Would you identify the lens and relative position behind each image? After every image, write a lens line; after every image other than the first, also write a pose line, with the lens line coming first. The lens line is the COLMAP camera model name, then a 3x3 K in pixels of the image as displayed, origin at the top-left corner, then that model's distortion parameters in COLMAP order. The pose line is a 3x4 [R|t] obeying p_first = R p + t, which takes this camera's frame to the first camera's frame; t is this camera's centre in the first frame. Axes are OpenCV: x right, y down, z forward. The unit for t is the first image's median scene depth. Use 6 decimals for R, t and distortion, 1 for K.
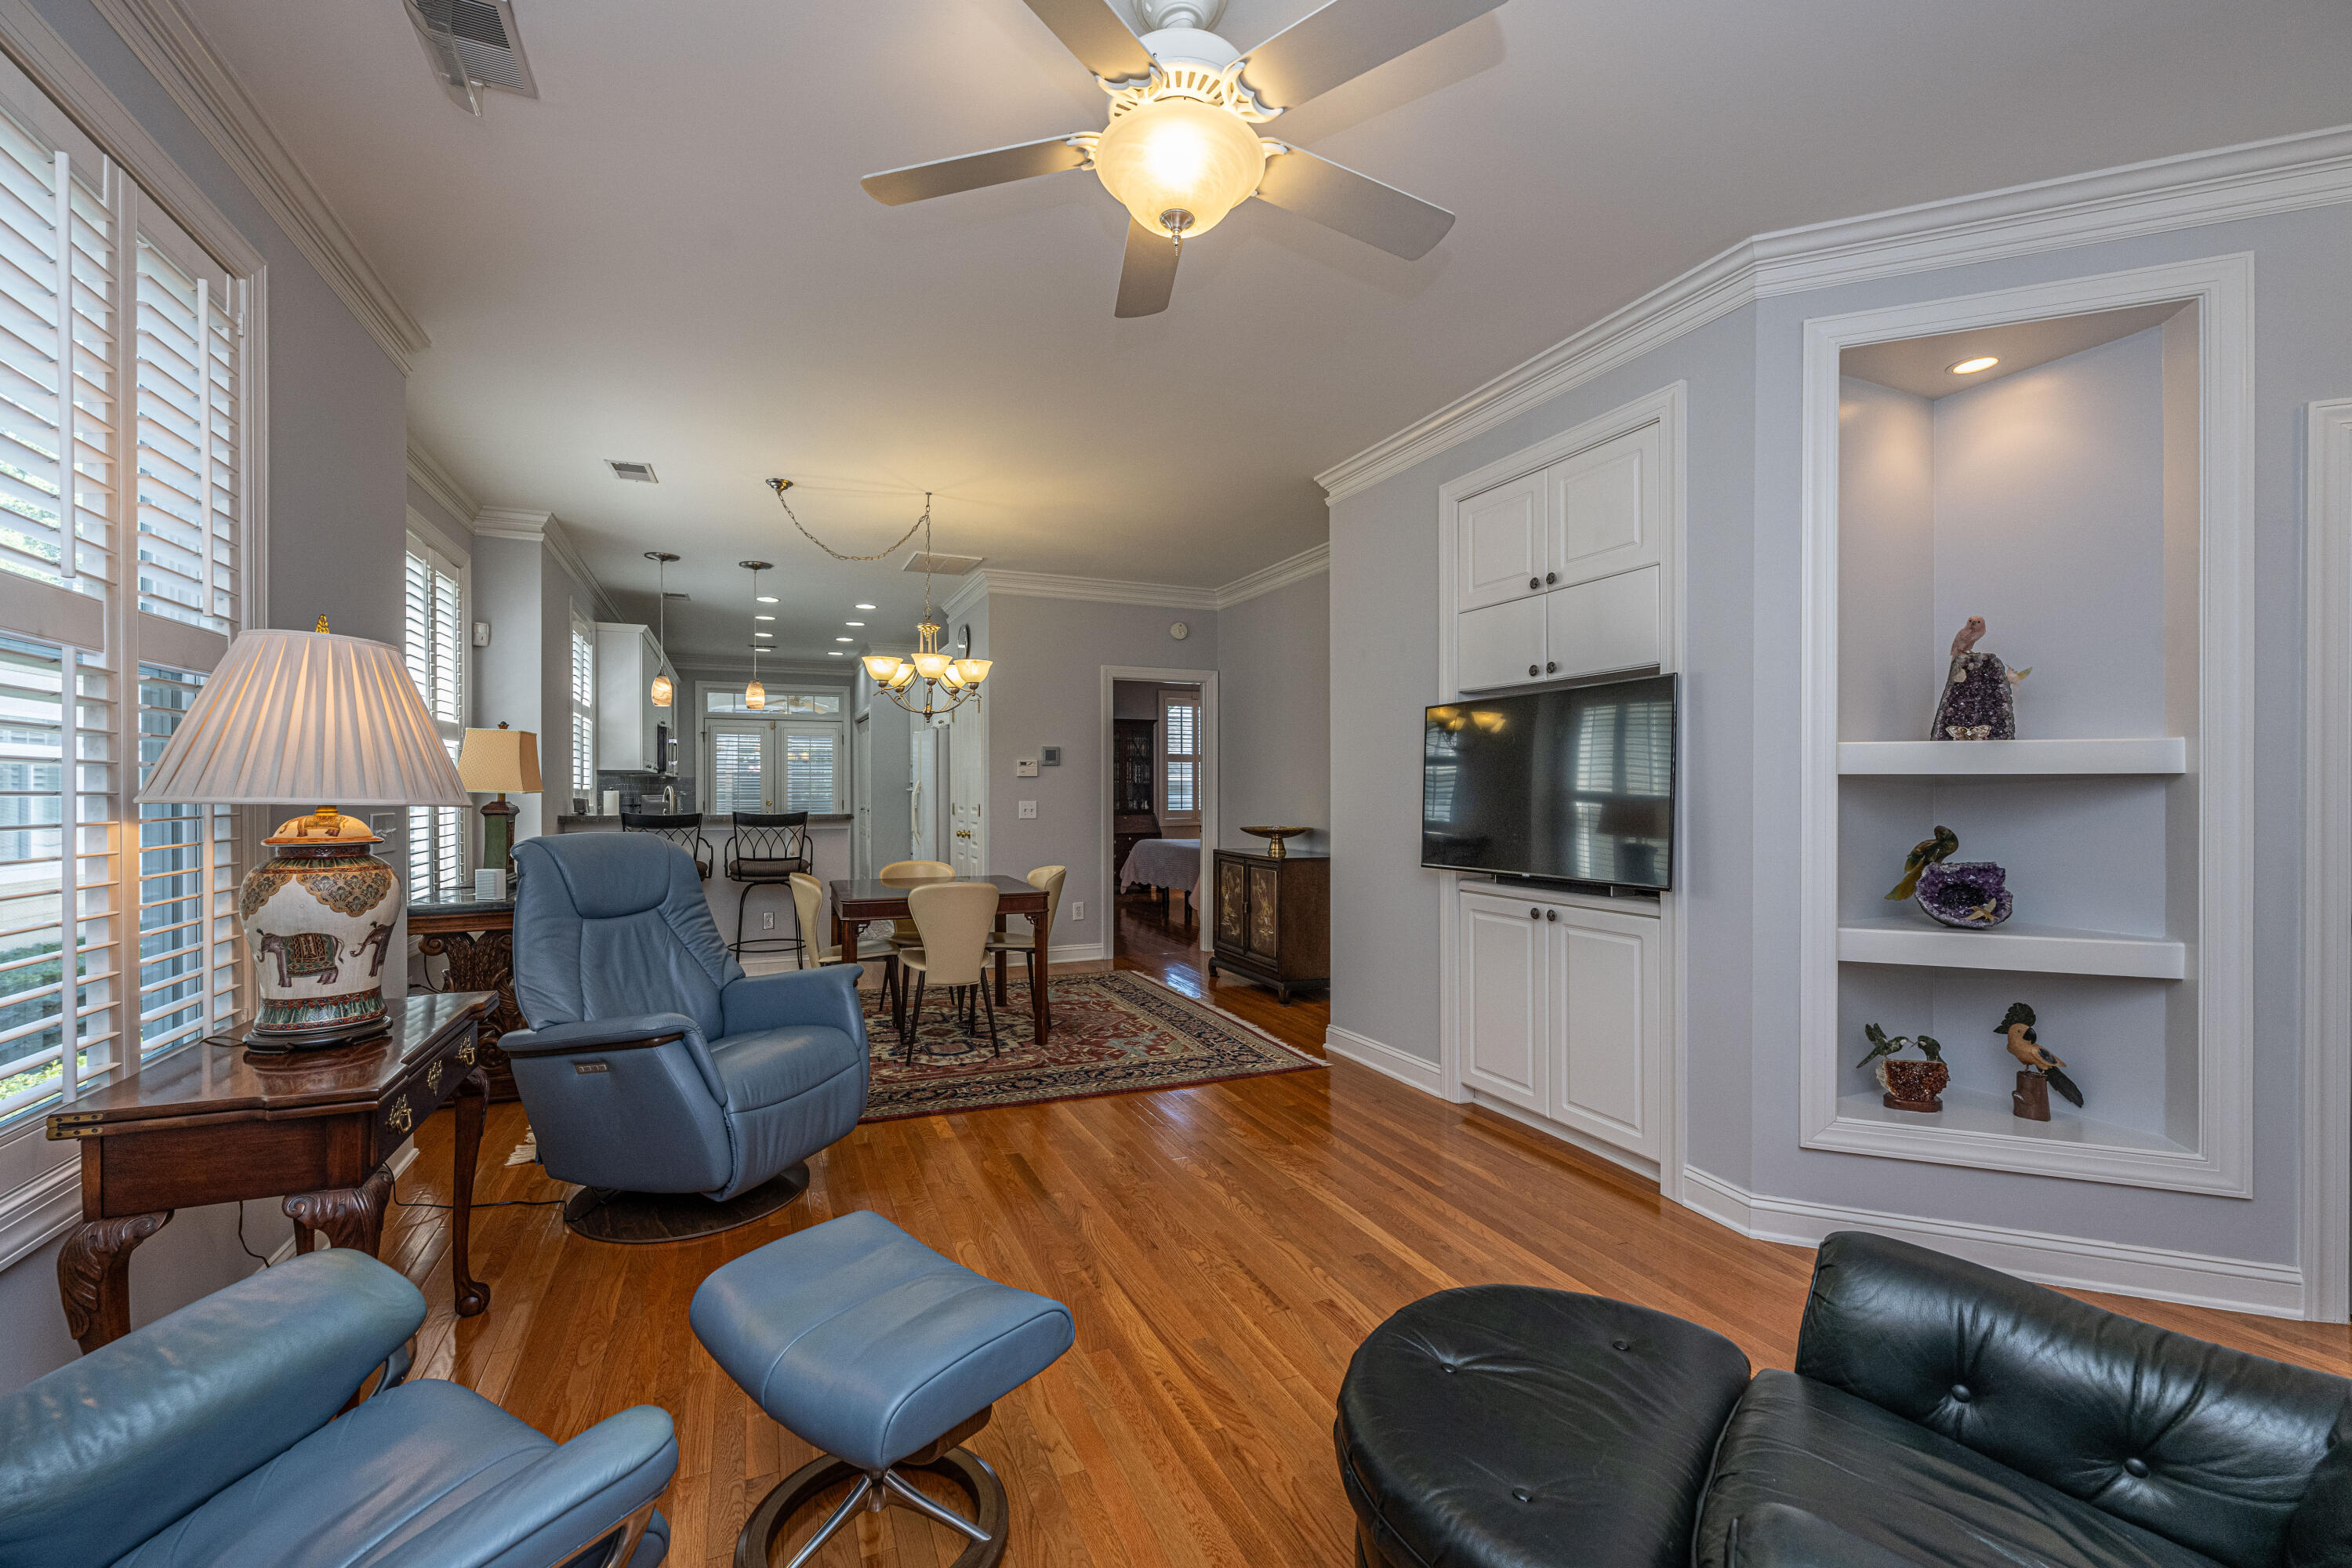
lens RADIAL K [[933.9, 0, 1176.5], [0, 933.9, 792.5], [0, 0, 1]] dist [-0.000107, 0.000422]
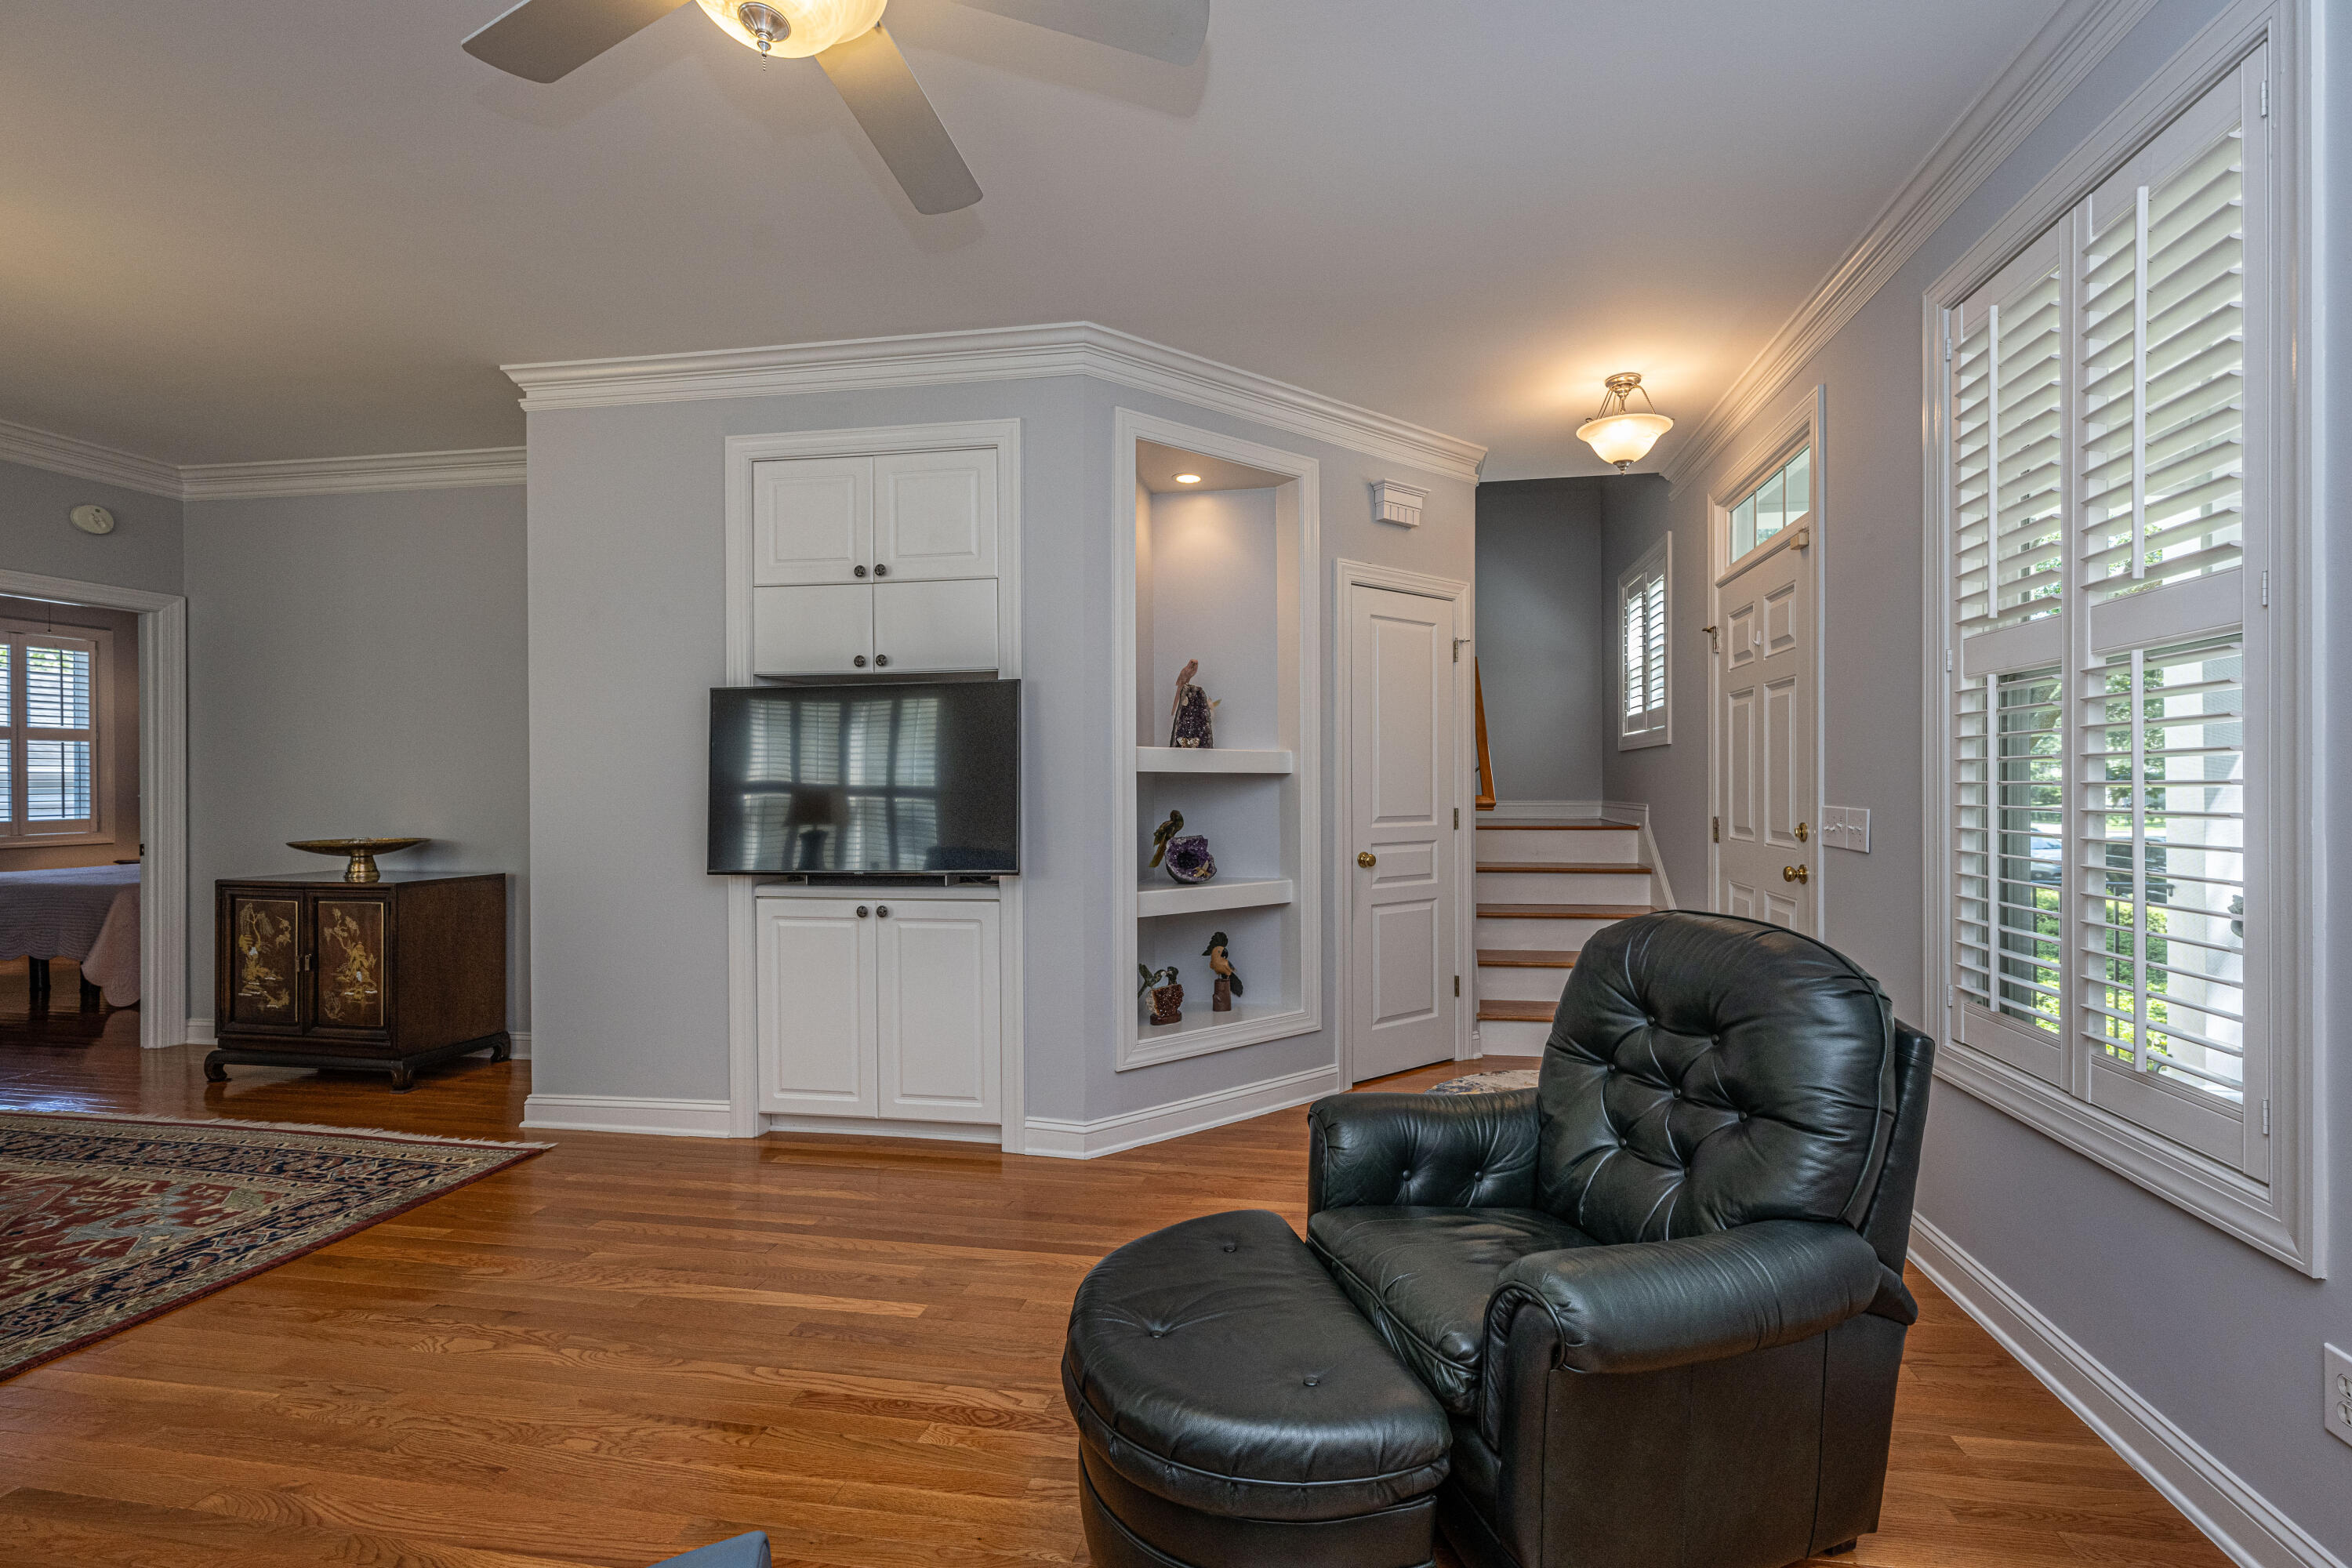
lens RADIAL K [[933.9, 0, 1239.6], [0, 933.9, 786.3], [0, 0, 1]] dist [-0.000107, 0.000422]
pose [[0.548177, -0.002126, 0.836359, -0.197348], [0.004553, 0.999990, -0.000443, 0.001200], [-0.836350, 0.004050, 0.548181, 0.130053]]
